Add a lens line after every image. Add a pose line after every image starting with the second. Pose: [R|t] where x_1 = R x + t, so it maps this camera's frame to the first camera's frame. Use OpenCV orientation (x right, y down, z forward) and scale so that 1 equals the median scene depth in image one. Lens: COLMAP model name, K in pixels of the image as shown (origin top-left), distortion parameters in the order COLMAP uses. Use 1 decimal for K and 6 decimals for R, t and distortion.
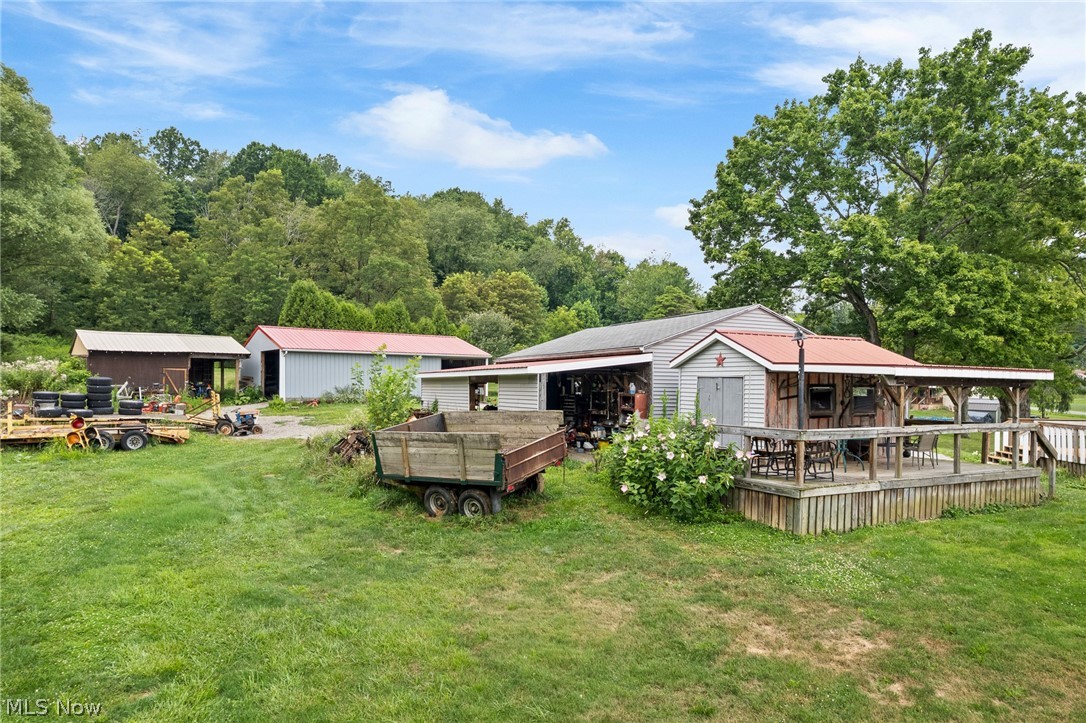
lens RADIAL K [[691.2, 0, 545.3], [0, 691.2, 373.6], [0, 0, 1]] dist [-0.090593, 0.085212]
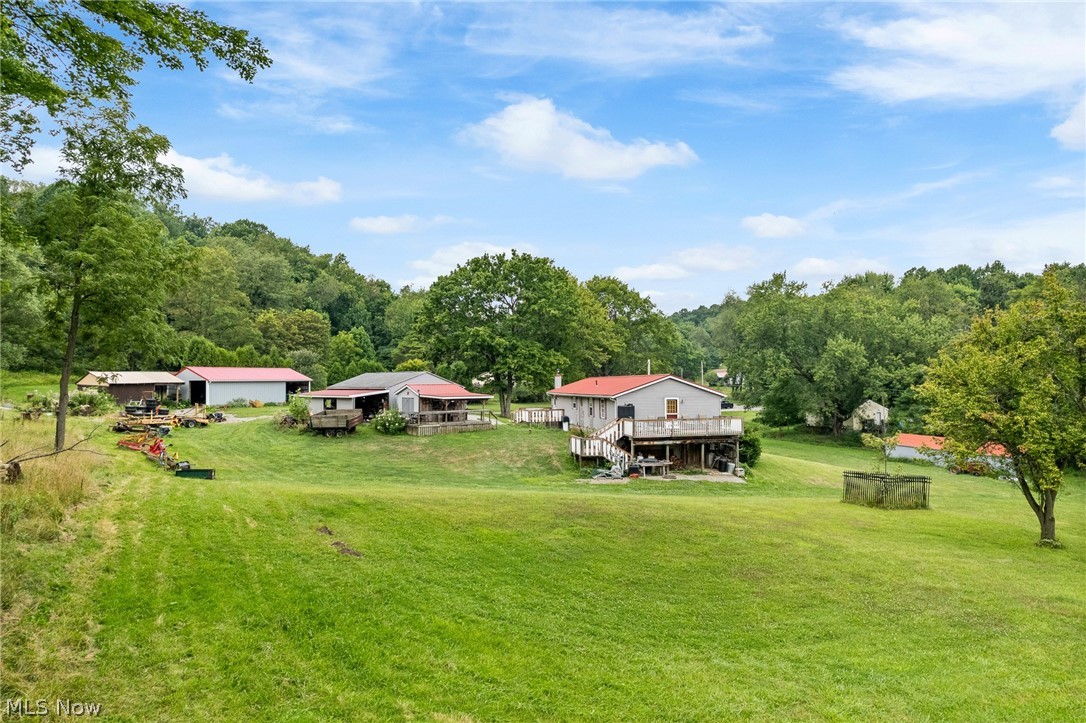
lens RADIAL K [[691.2, 0, 545.3], [0, 691.2, 373.6], [0, 0, 1]] dist [-0.090593, 0.085212]
pose [[0.946669, -0.007445, 0.322123, -0.105217], [0.004917, 0.999950, 0.008662, -0.075038], [-0.322171, -0.006616, 0.946658, -1.291950]]
